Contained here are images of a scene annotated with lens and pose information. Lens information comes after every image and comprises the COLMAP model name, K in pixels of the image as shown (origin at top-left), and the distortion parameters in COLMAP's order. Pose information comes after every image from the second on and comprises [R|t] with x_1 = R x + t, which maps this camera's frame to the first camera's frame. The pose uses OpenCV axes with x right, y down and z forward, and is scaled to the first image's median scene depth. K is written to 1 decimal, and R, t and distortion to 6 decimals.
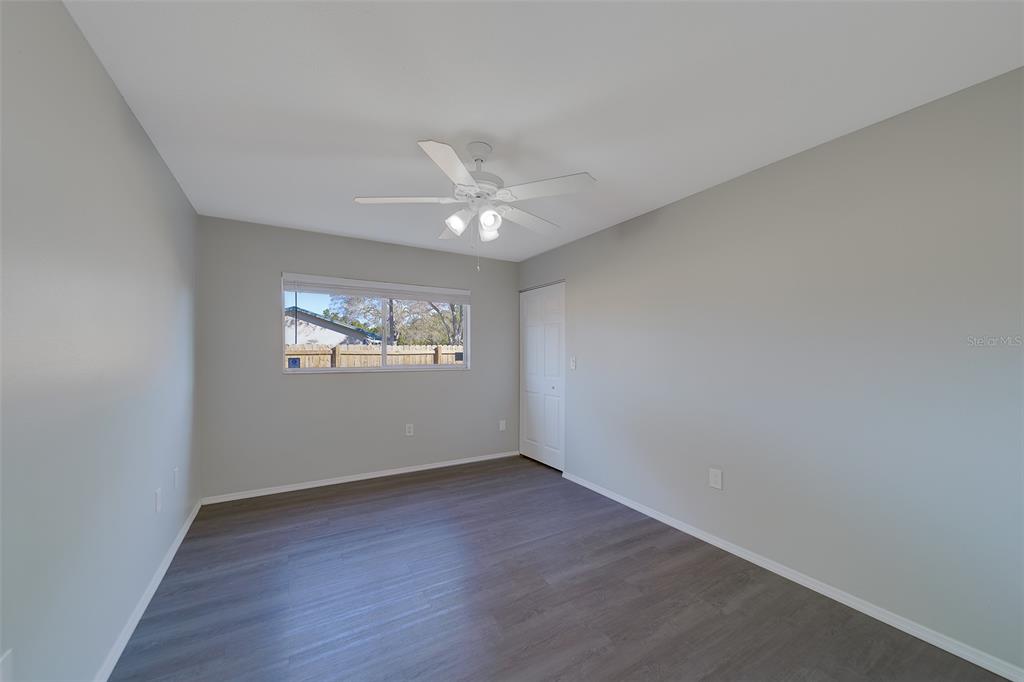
lens RADIAL K [[371.2, 0, 490.5], [0, 371.2, 357.6], [0, 0, 1]] dist [-0.001647, -0.000127]
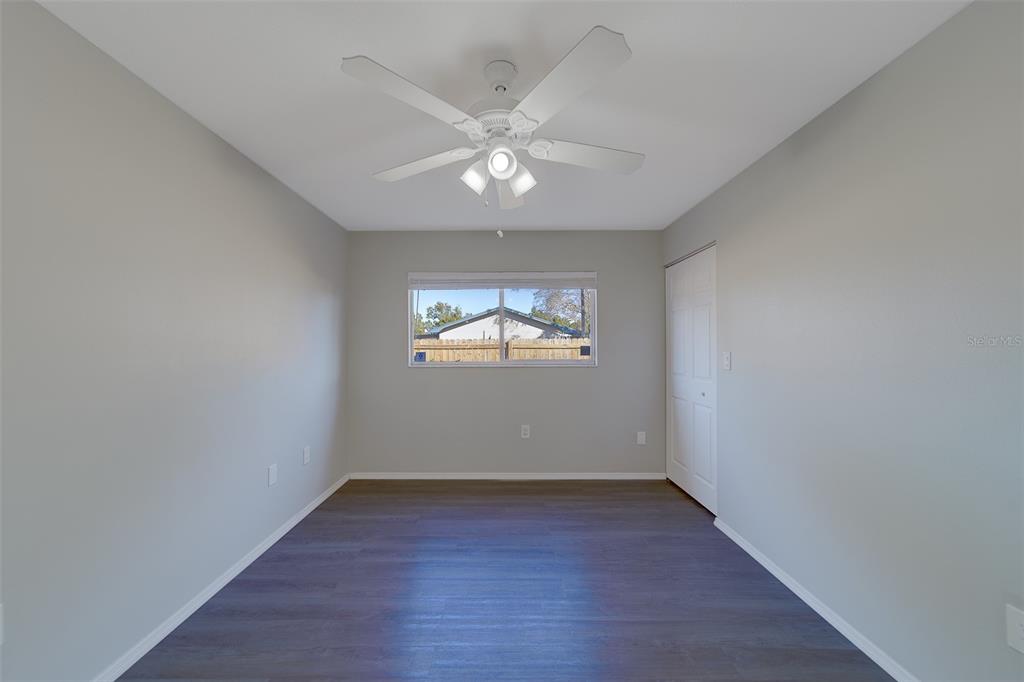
lens RADIAL K [[366.8, 0, 499.3], [0, 366.8, 344.4], [0, 0, 1]] dist [0.001280, -0.000068]
pose [[0.874318, -0.008217, -0.485284, 0.175808], [-0.000467, 0.999842, -0.017772, -0.002879], [0.485353, 0.015765, 0.874176, 0.198342]]
